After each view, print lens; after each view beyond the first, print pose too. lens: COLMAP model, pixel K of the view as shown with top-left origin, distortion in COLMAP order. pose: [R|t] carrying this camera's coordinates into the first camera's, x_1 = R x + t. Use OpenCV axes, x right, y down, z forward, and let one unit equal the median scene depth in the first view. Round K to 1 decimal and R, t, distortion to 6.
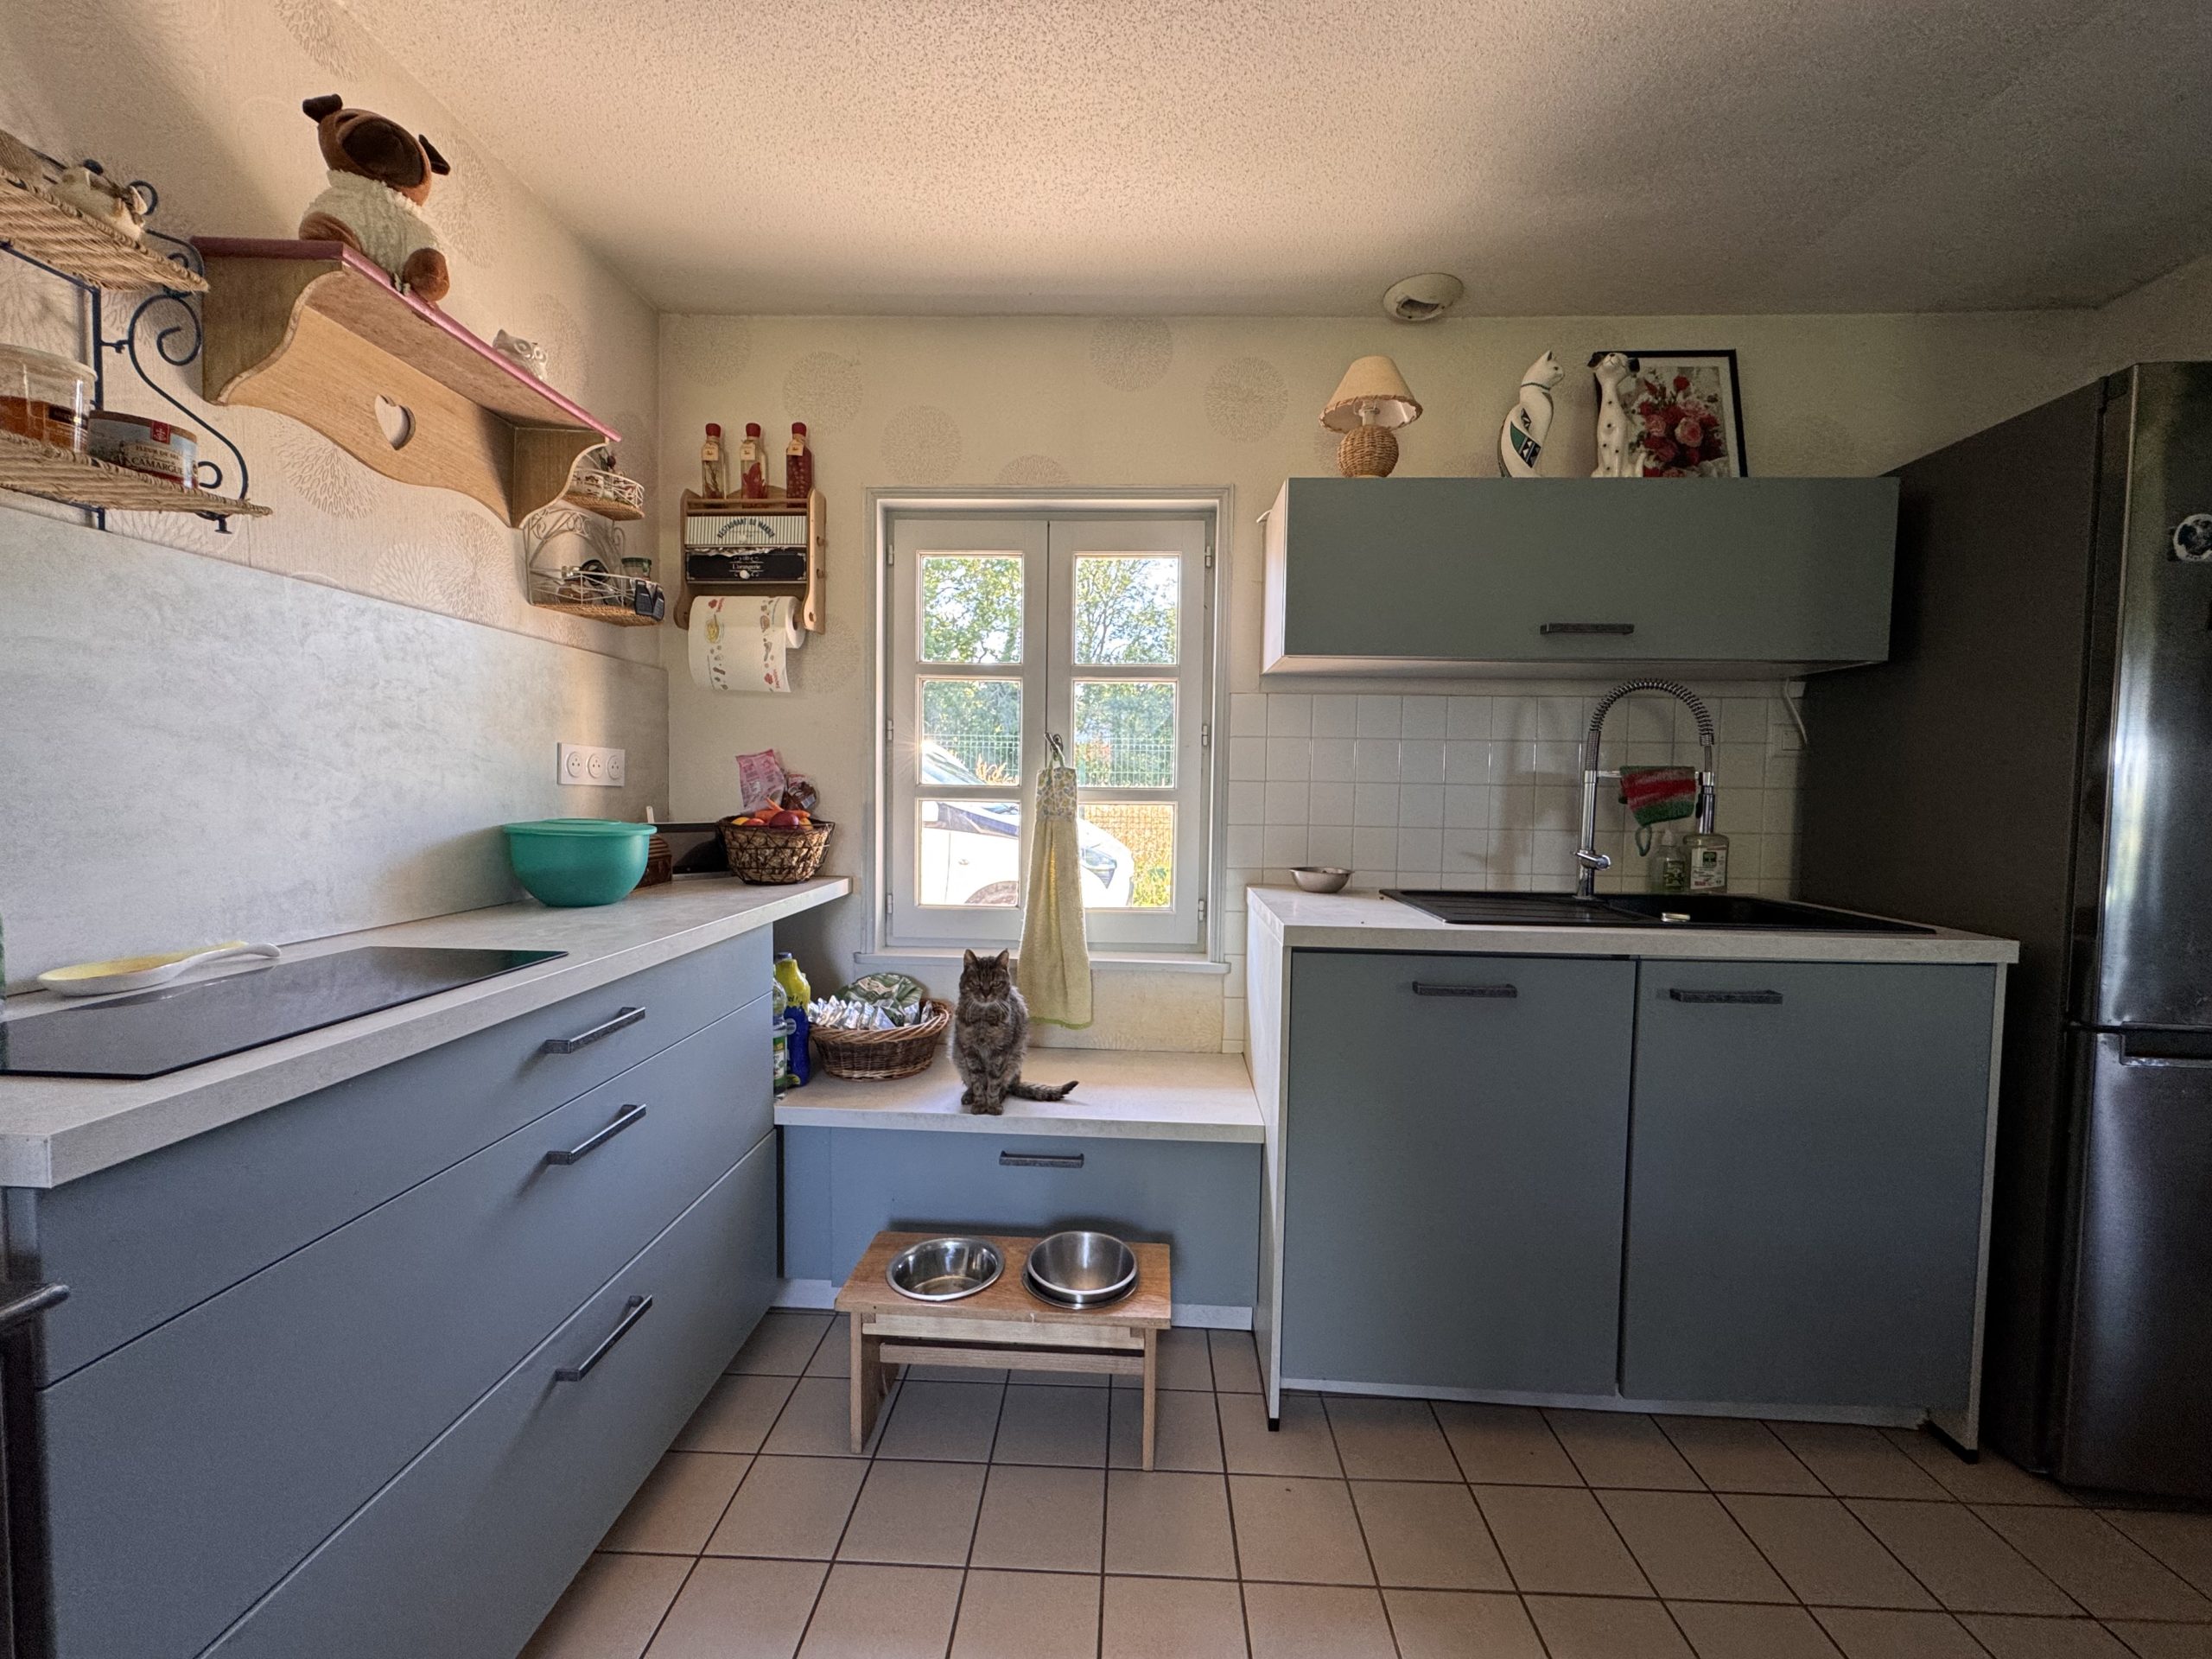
lens RADIAL K [[885.1, 0, 1104.1], [0, 885.1, 835.8], [0, 0, 1]] dist [-0.003341, 0.001336]
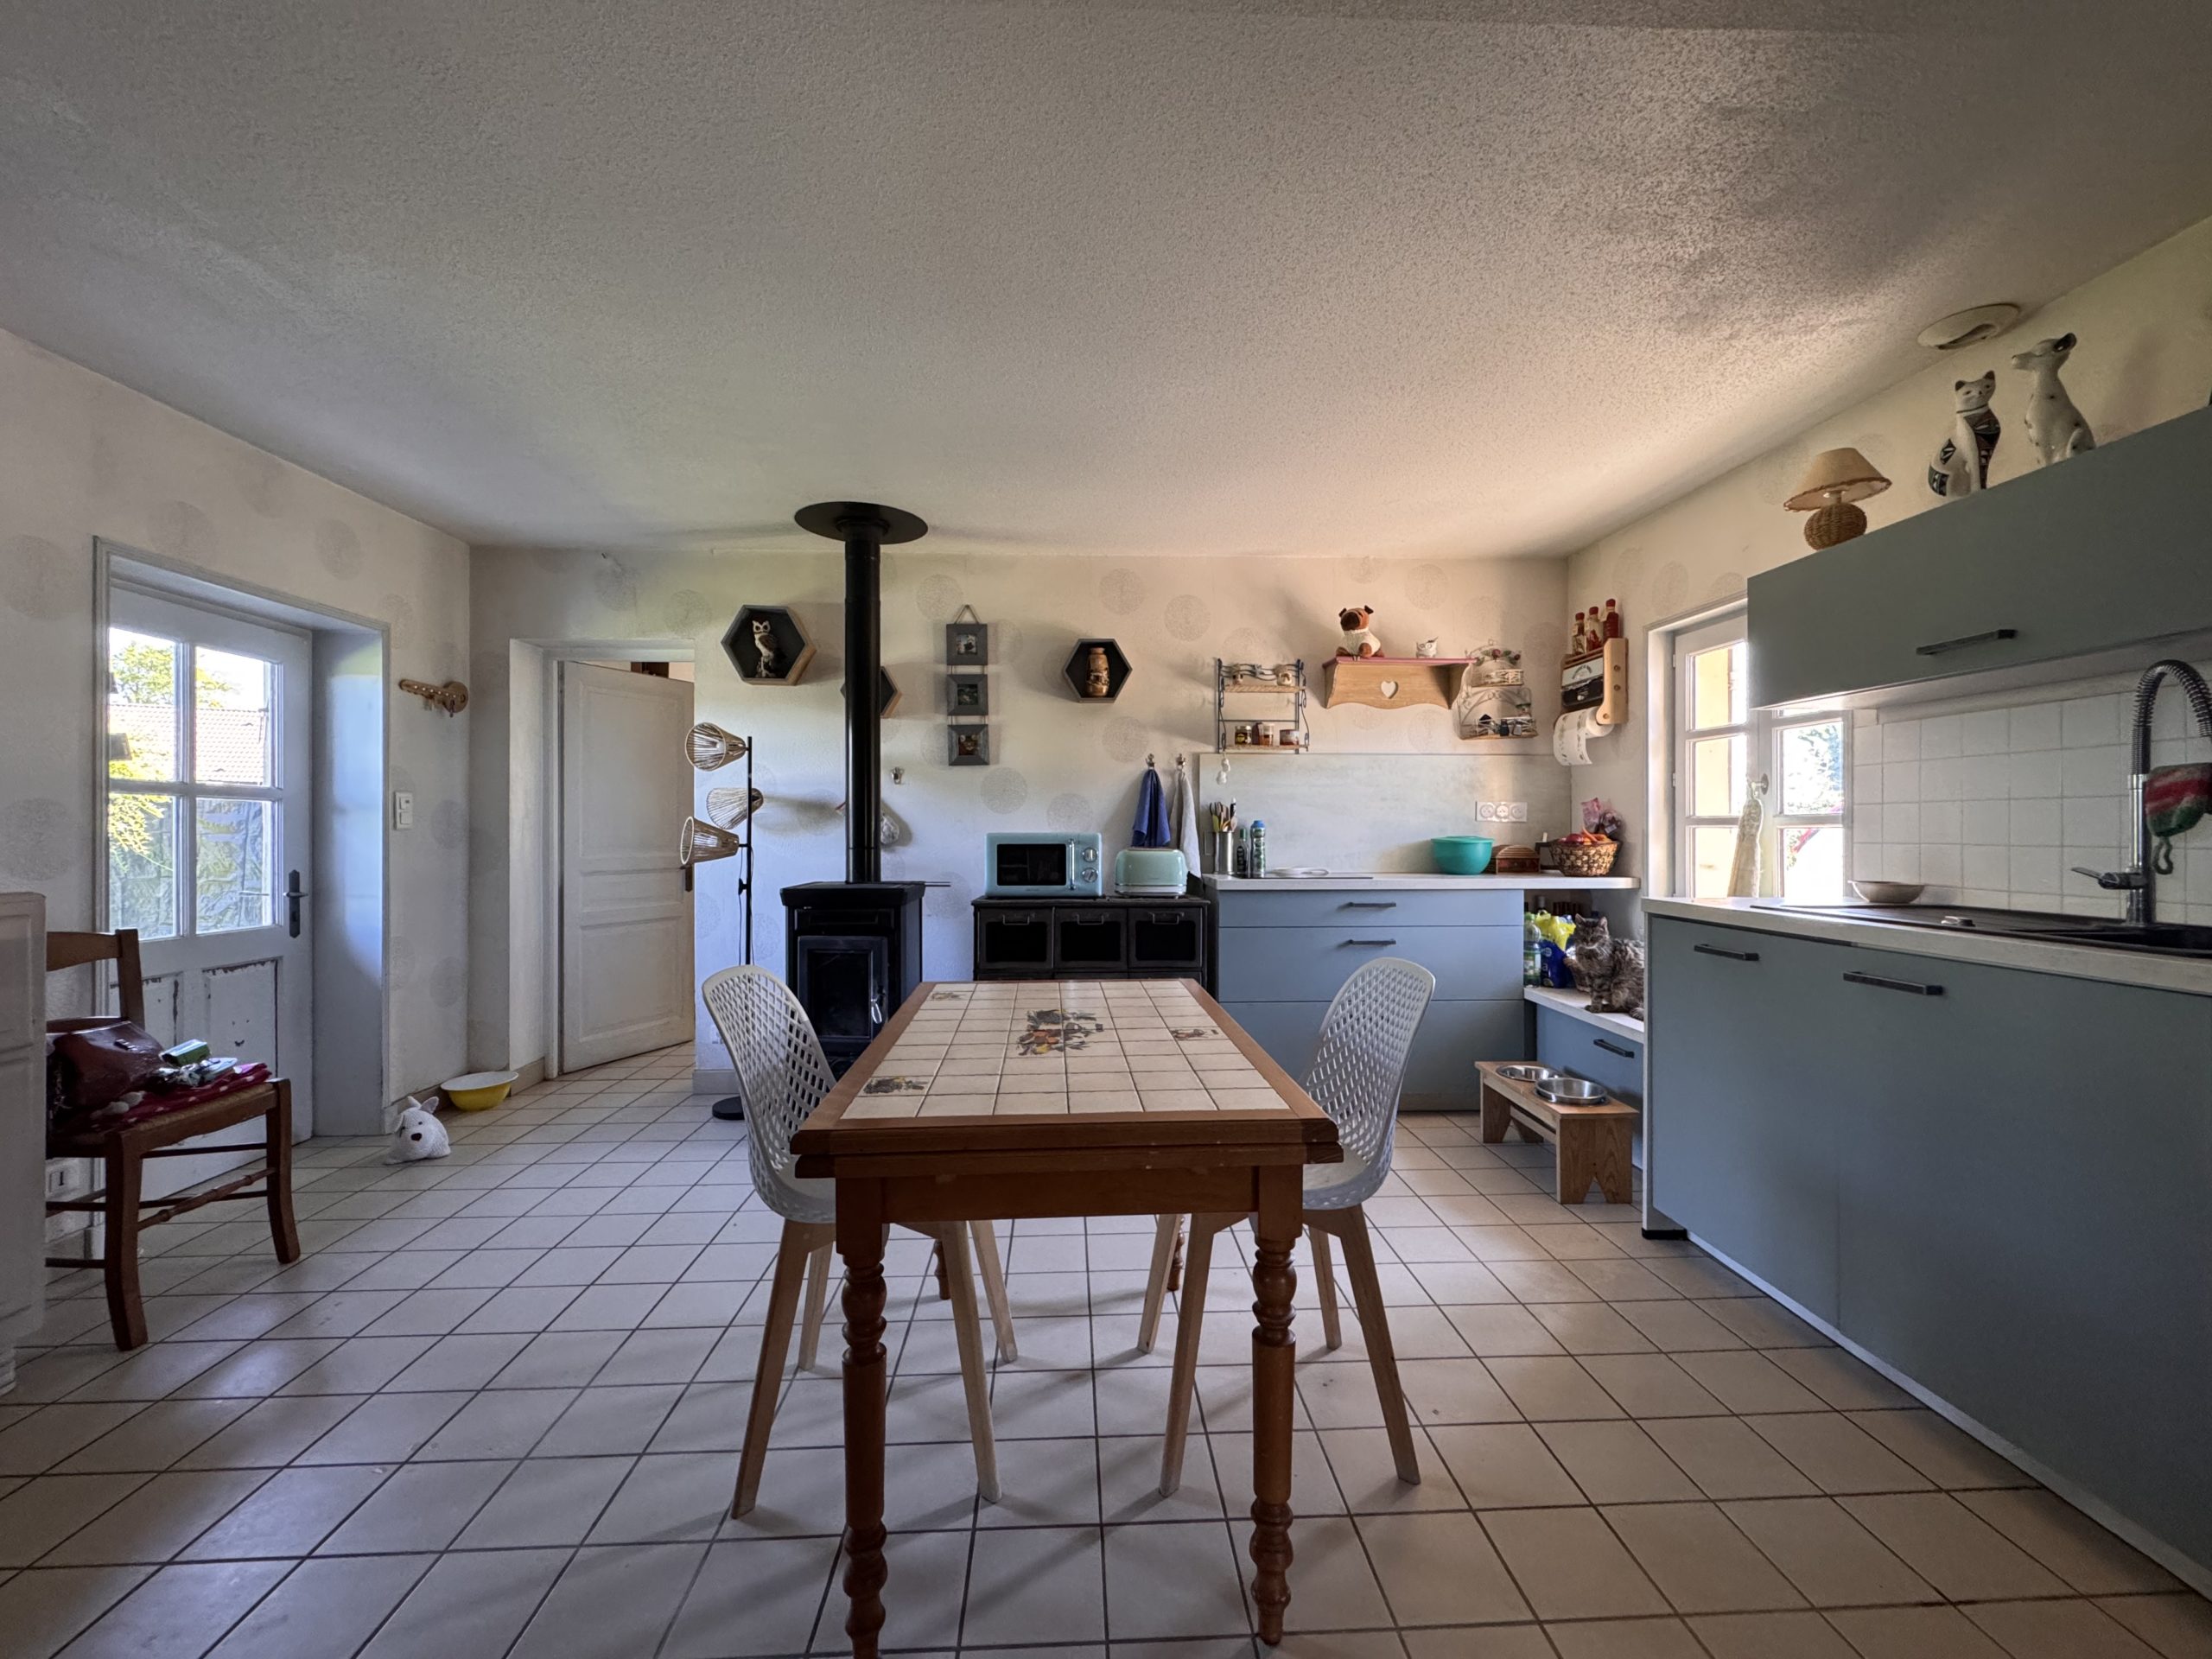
lens RADIAL K [[885.1, 0, 1109.5], [0, 885.1, 827.9], [0, 0, 1]] dist [-0.003341, 0.001336]
pose [[0.095284, -0.018129, -0.995285, 1.380993], [-0.052711, 0.998340, -0.023231, 0.052998], [0.994054, 0.054676, 0.094171, -0.070330]]
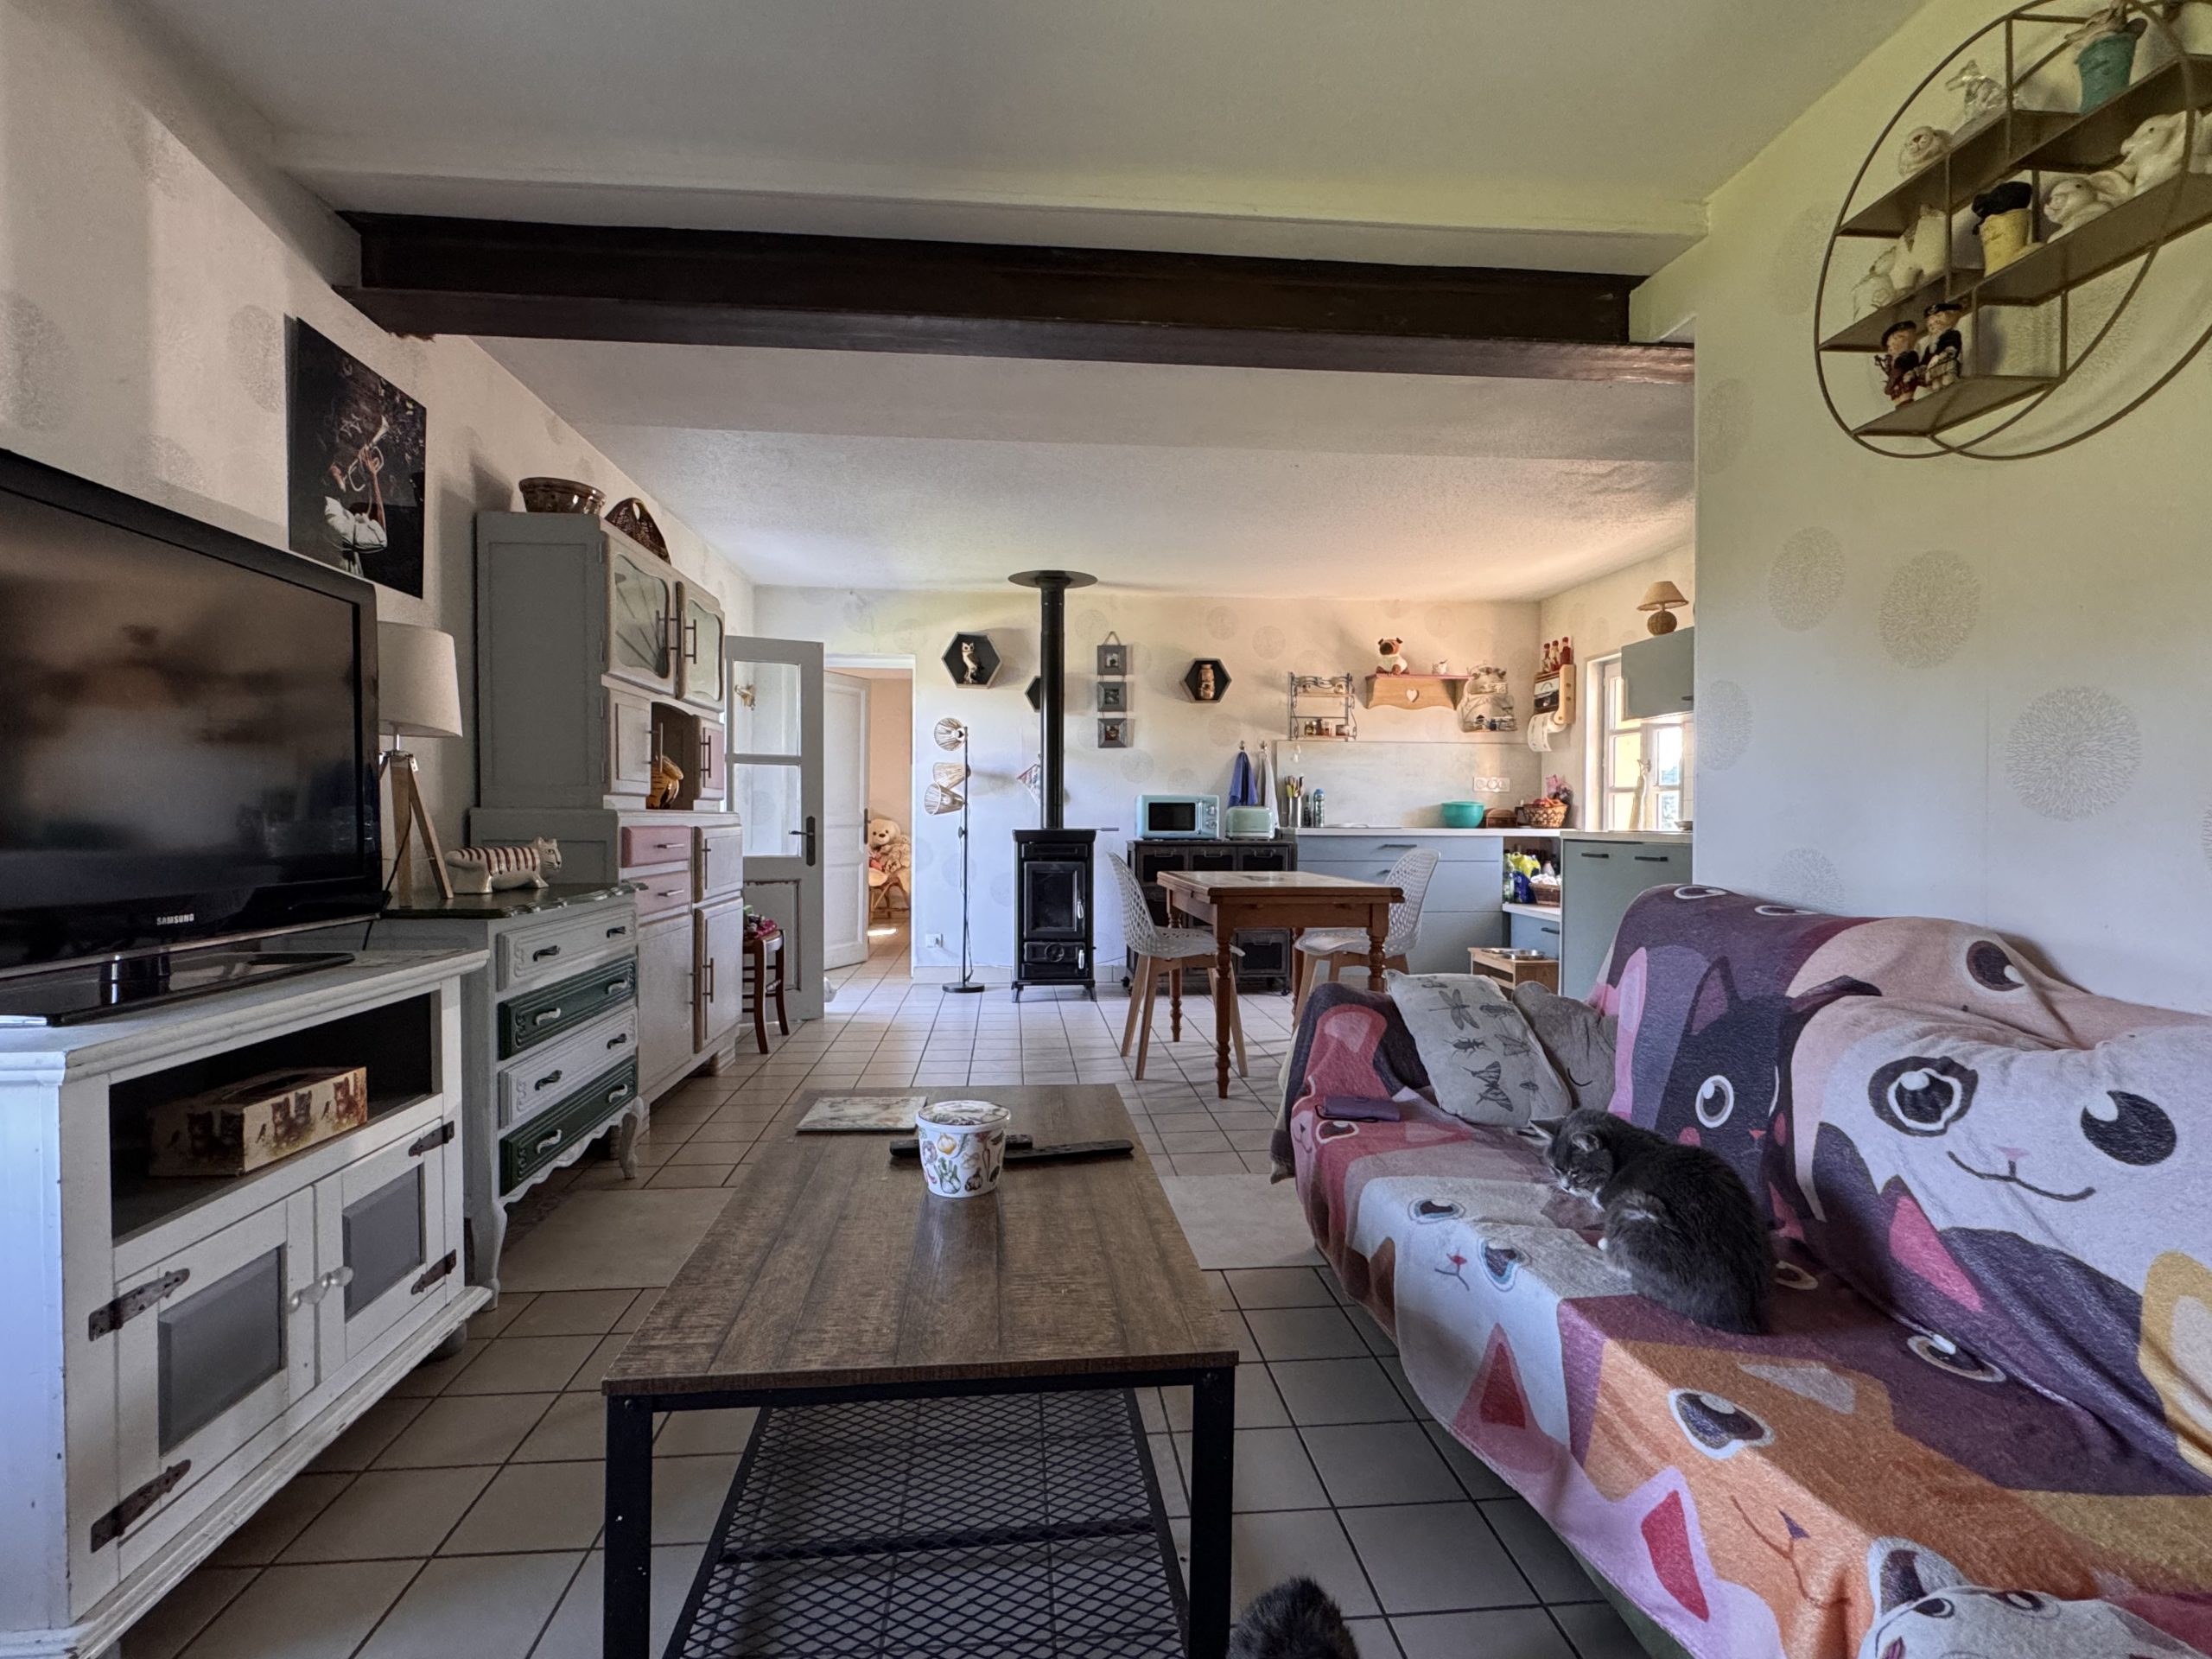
lens RADIAL K [[1070.3, 0, 1108.1], [0, 1070.3, 825.4], [0, 0, 1]] dist [0.001174, 0.000053]
pose [[0.138275, -0.007606, -0.990365, 2.693937], [-0.058206, 0.998180, -0.015793, 0.180384], [0.988682, 0.059829, 0.137580, -0.674203]]
